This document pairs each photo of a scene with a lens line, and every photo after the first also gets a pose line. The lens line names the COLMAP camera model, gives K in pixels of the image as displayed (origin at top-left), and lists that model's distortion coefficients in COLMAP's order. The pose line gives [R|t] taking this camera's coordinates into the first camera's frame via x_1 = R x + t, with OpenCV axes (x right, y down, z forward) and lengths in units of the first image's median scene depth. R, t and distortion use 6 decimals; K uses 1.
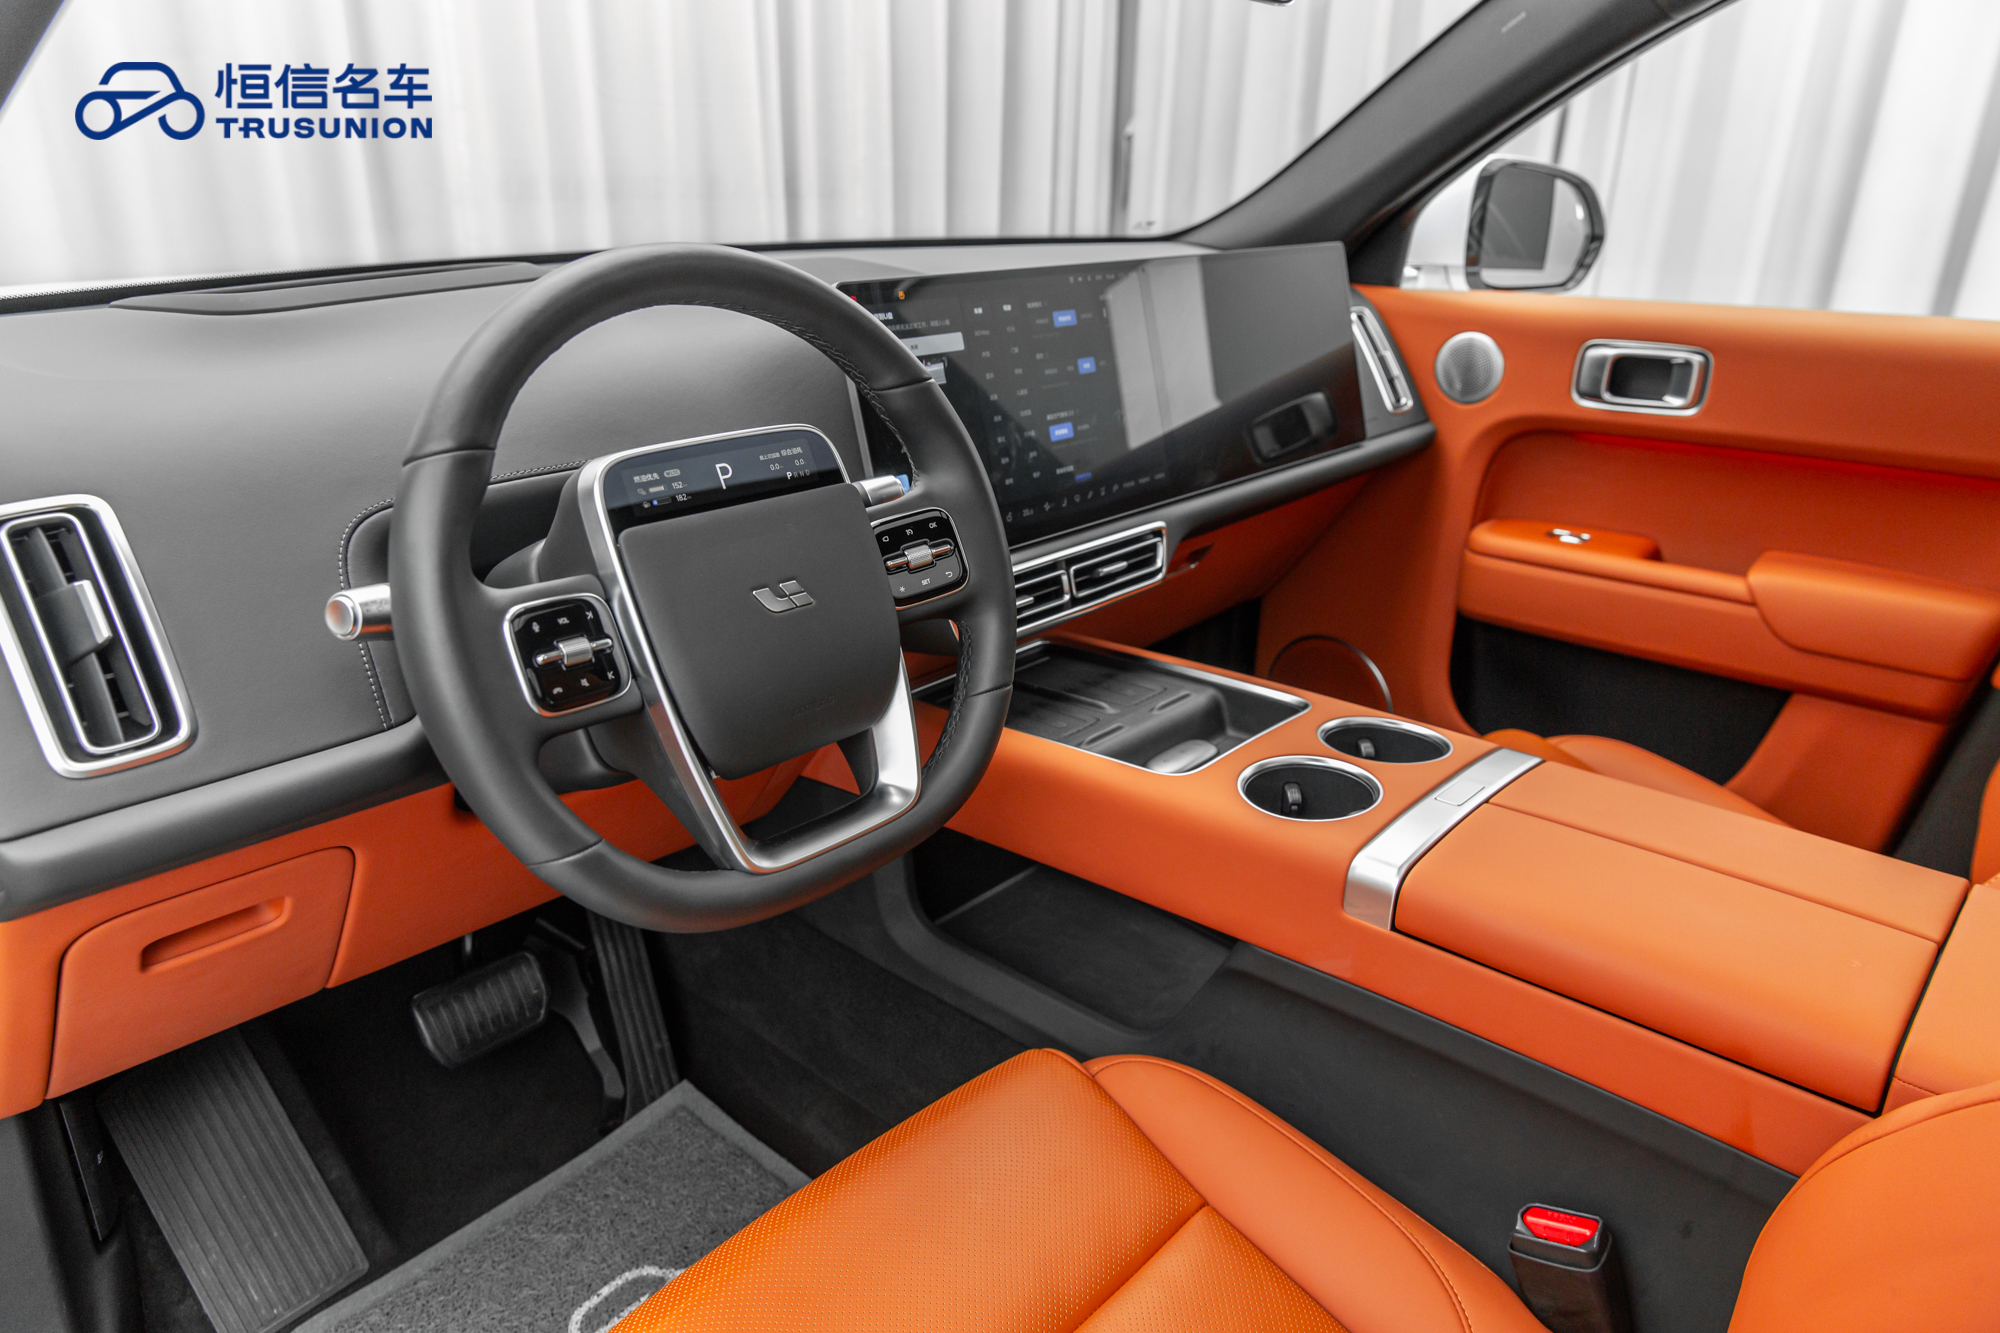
lens RADIAL K [[1308.1, 0, 999.1], [0, 1308.1, 669.2], [0, 0, 1]] dist [0.002243, -0.001351]
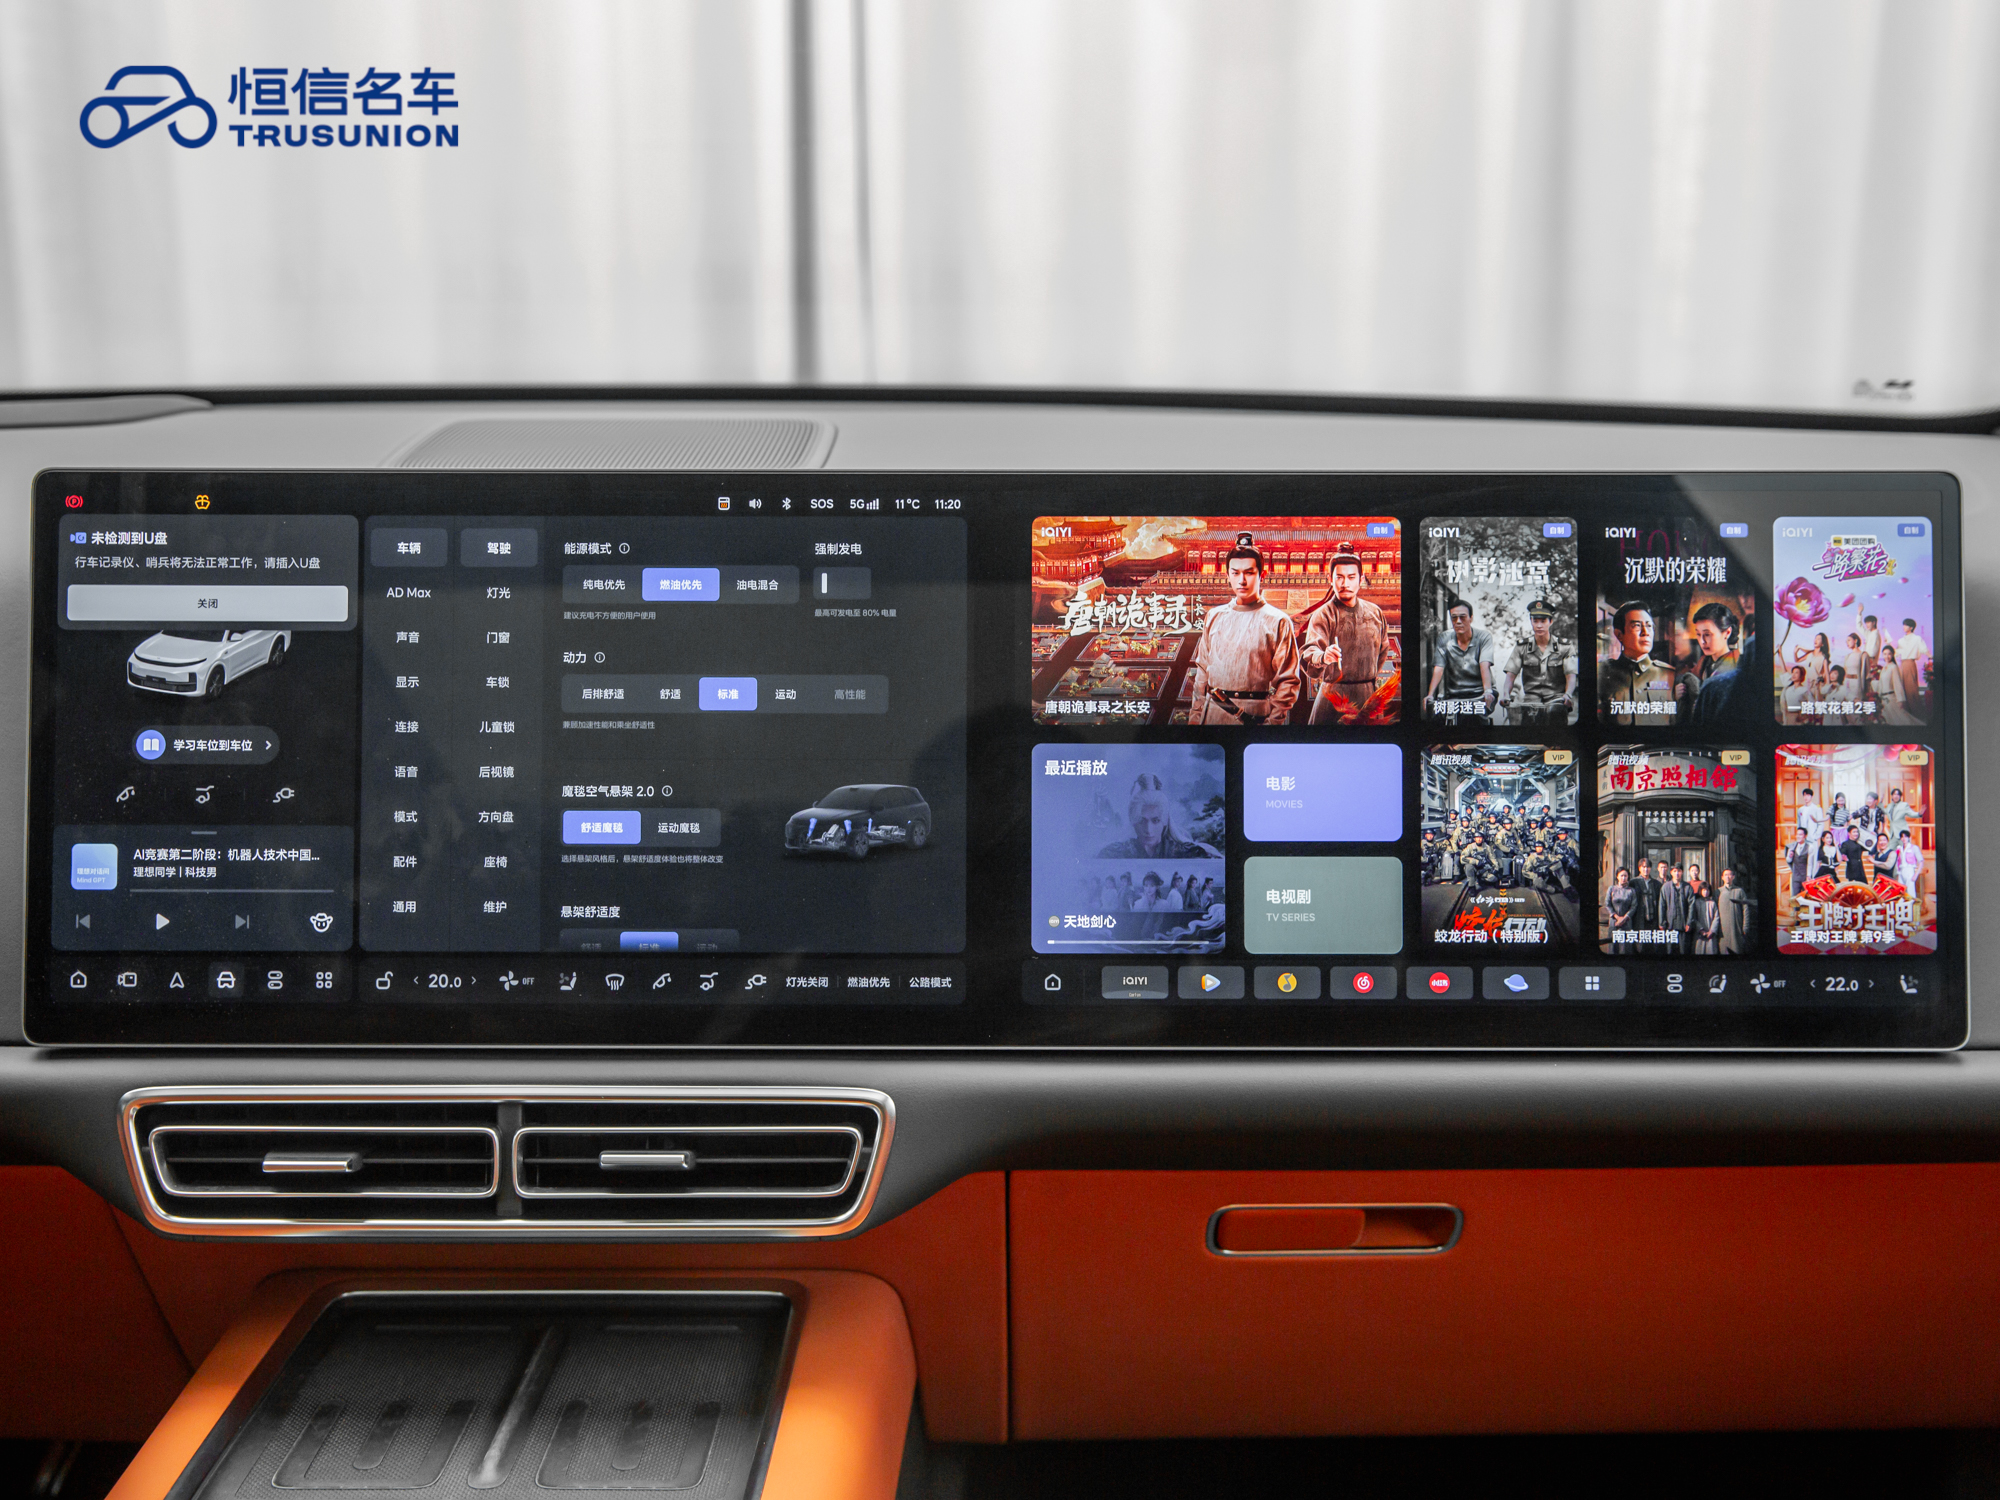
lens RADIAL K [[2426.4, 0, 1004.5], [0, 2426.4, 747.4], [0, 0, 1]] dist [0.004206, 0.000000]
pose [[0.668463, 0.161182, -0.726069, 0.750818], [-0.266437, 0.963339, -0.031443, -0.222602], [0.694383, 0.214470, 0.686902, 0.529947]]
